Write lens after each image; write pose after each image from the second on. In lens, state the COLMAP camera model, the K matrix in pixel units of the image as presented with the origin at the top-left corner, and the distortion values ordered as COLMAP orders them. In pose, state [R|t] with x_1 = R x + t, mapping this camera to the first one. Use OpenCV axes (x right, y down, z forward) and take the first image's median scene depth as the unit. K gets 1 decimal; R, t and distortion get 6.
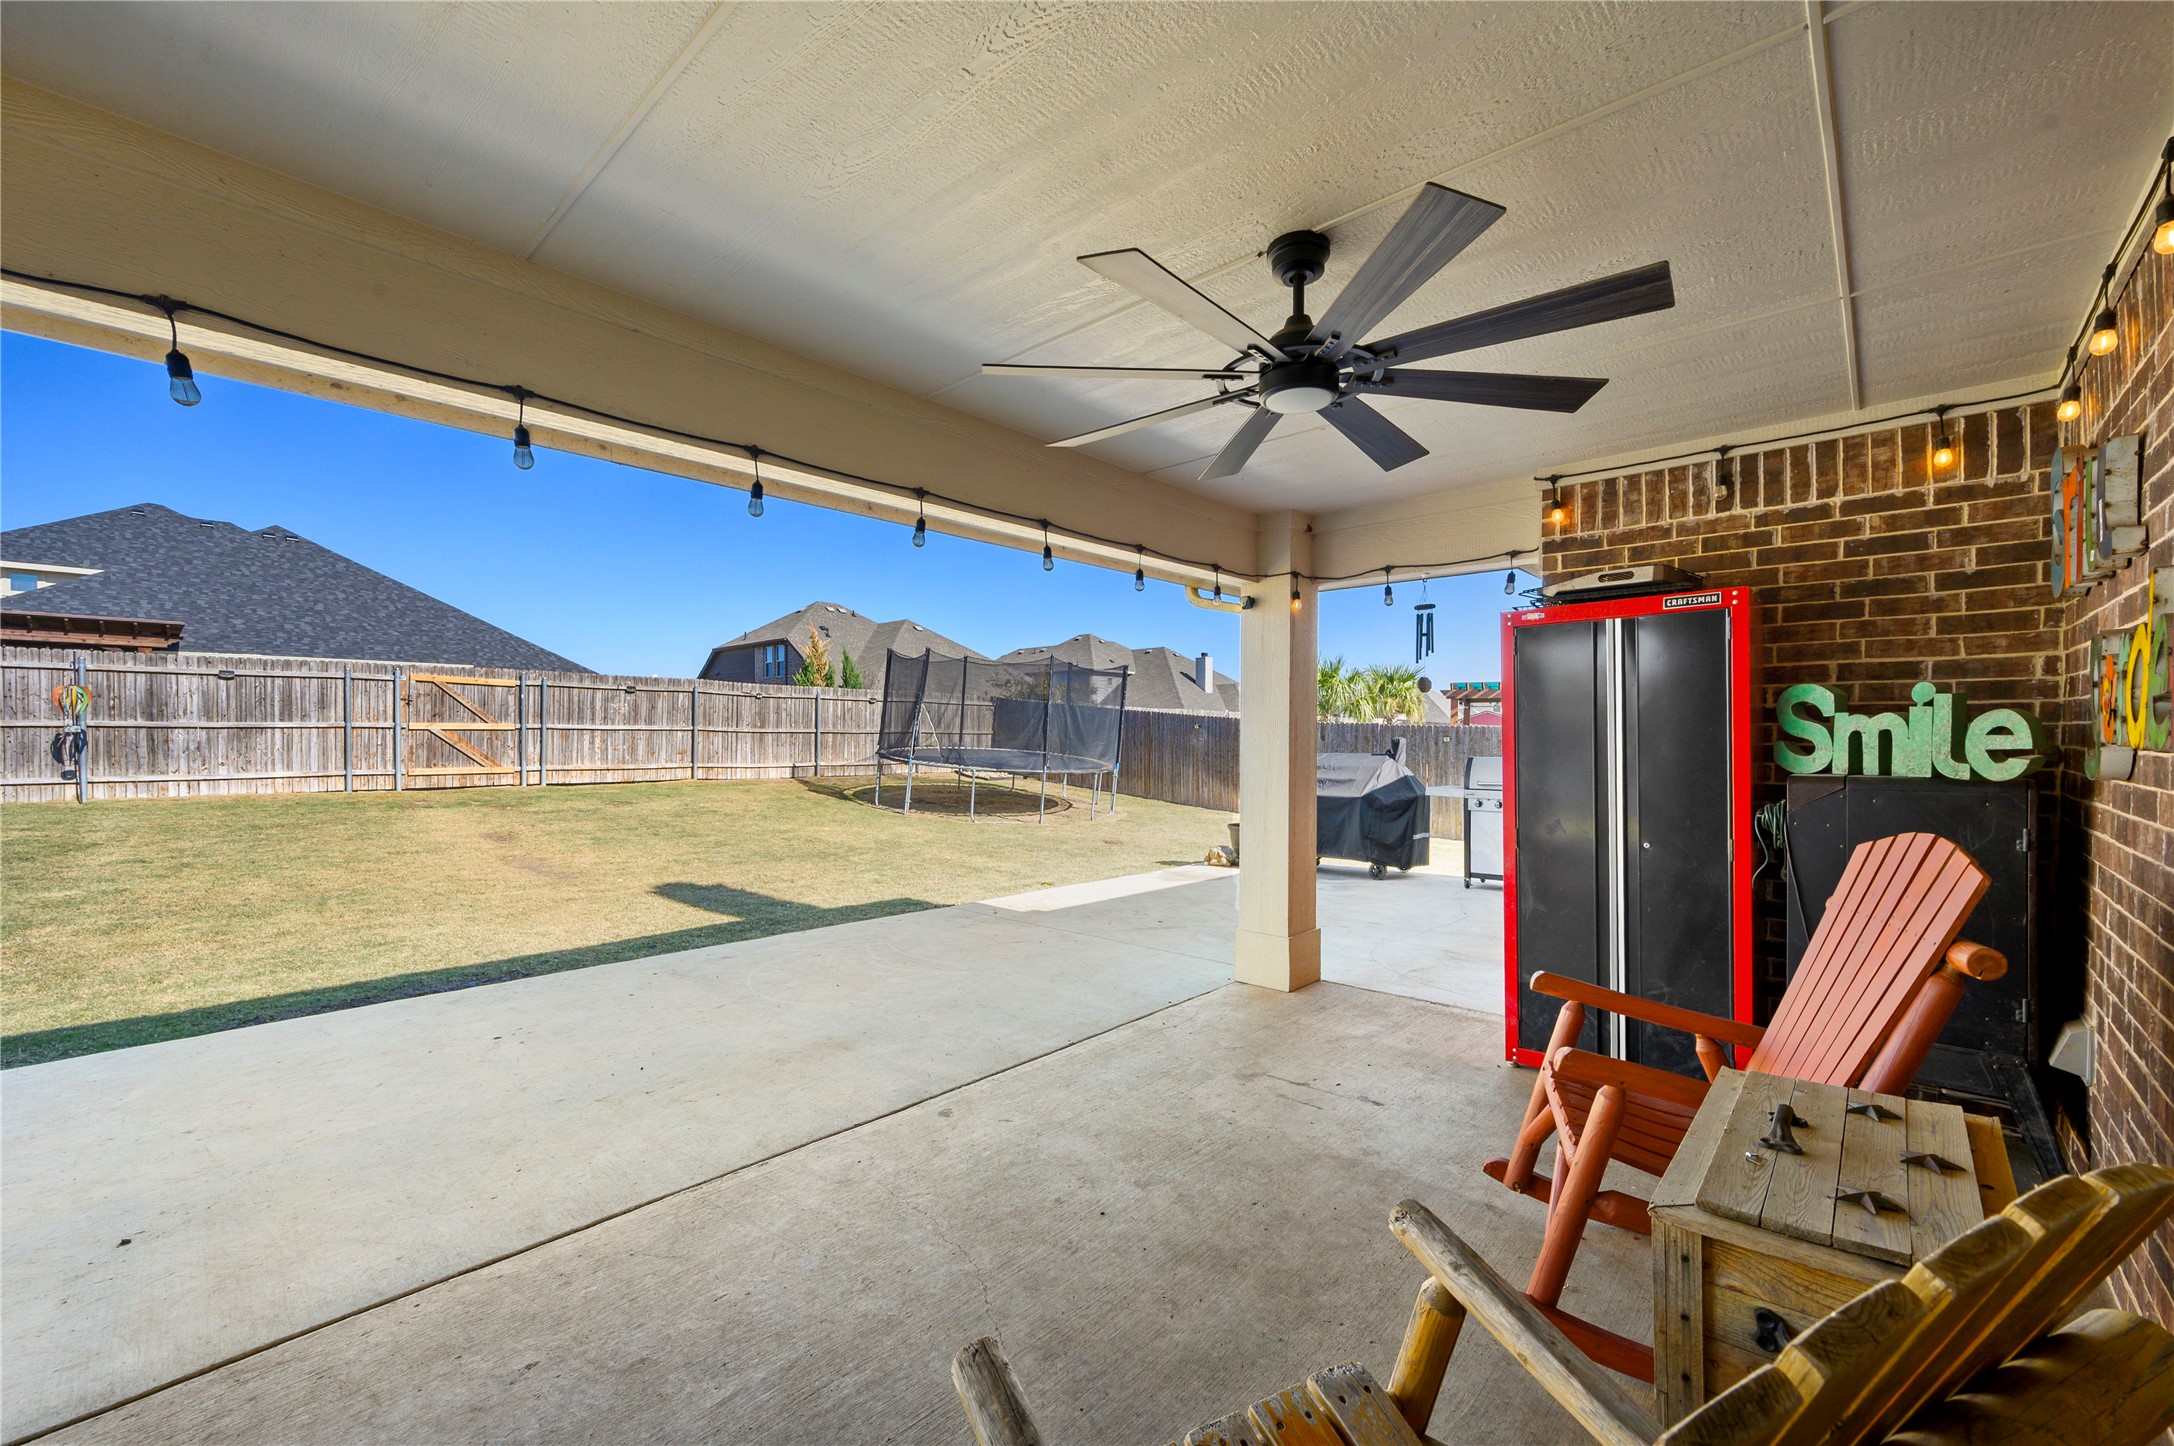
lens RADIAL K [[884.4, 0, 1070.3], [0, 884.4, 752.1], [0, 0, 1]] dist [-0.004686, 0.000481]
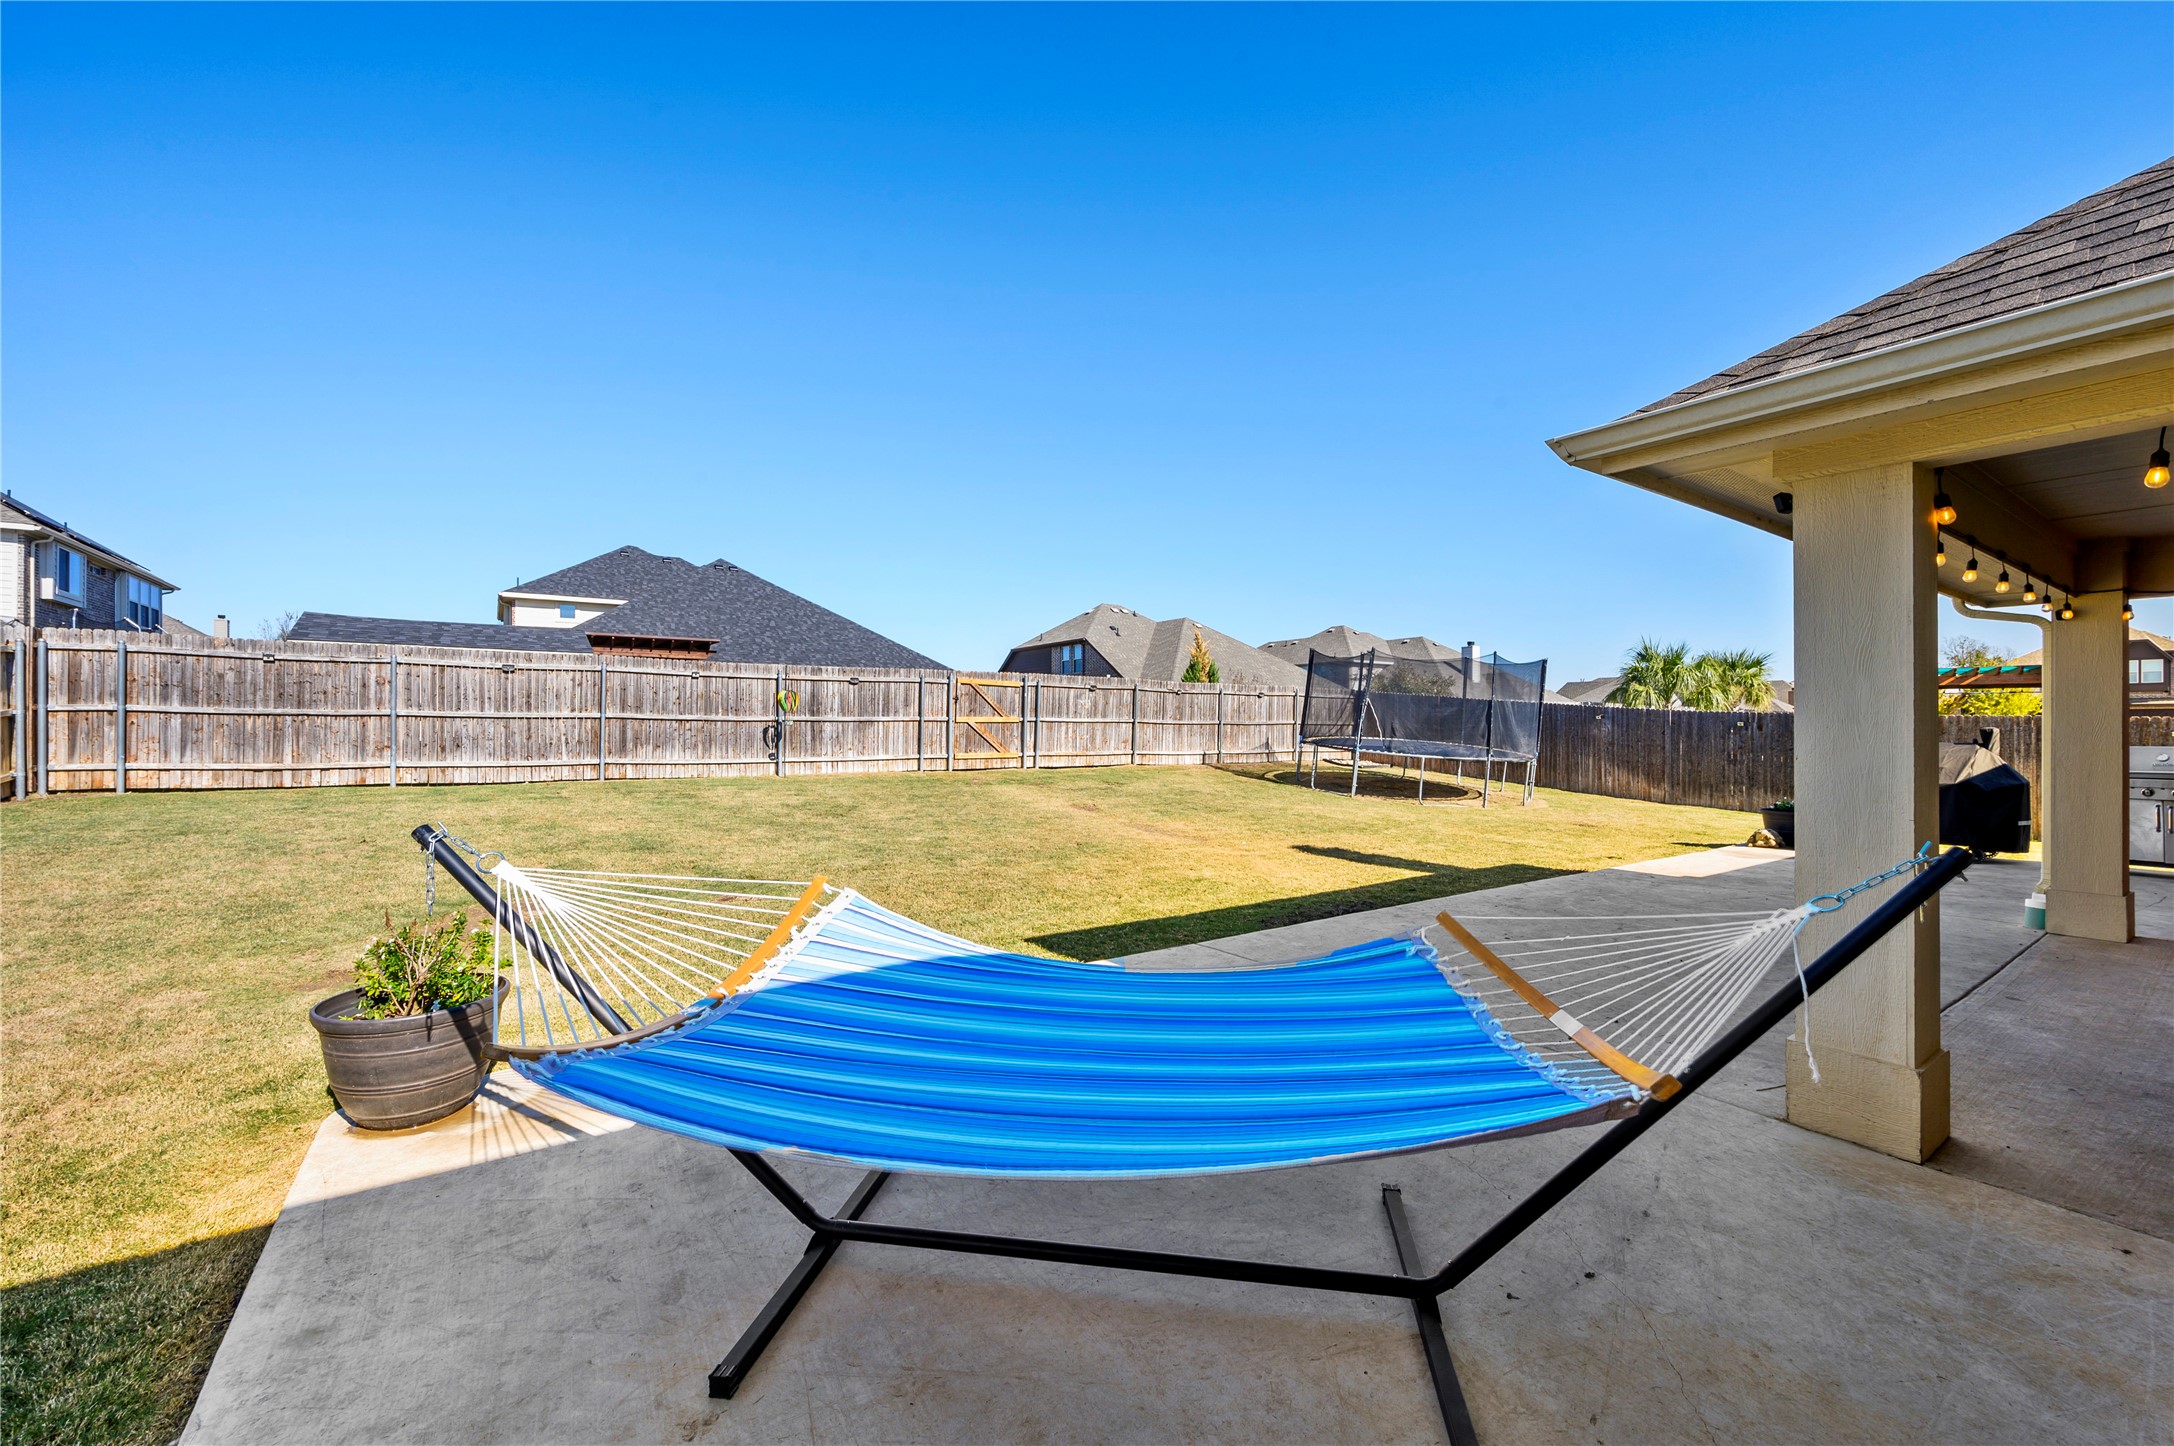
lens RADIAL K [[884.4, 0, 1002.6], [0, 884.4, 718.9], [0, 0, 1]] dist [-0.004686, 0.000481]
pose [[0.973029, -0.003483, -0.230658, -0.335543], [-0.002874, 0.999625, -0.027218, 0.003043], [0.230667, 0.027147, 0.972654, -0.176022]]
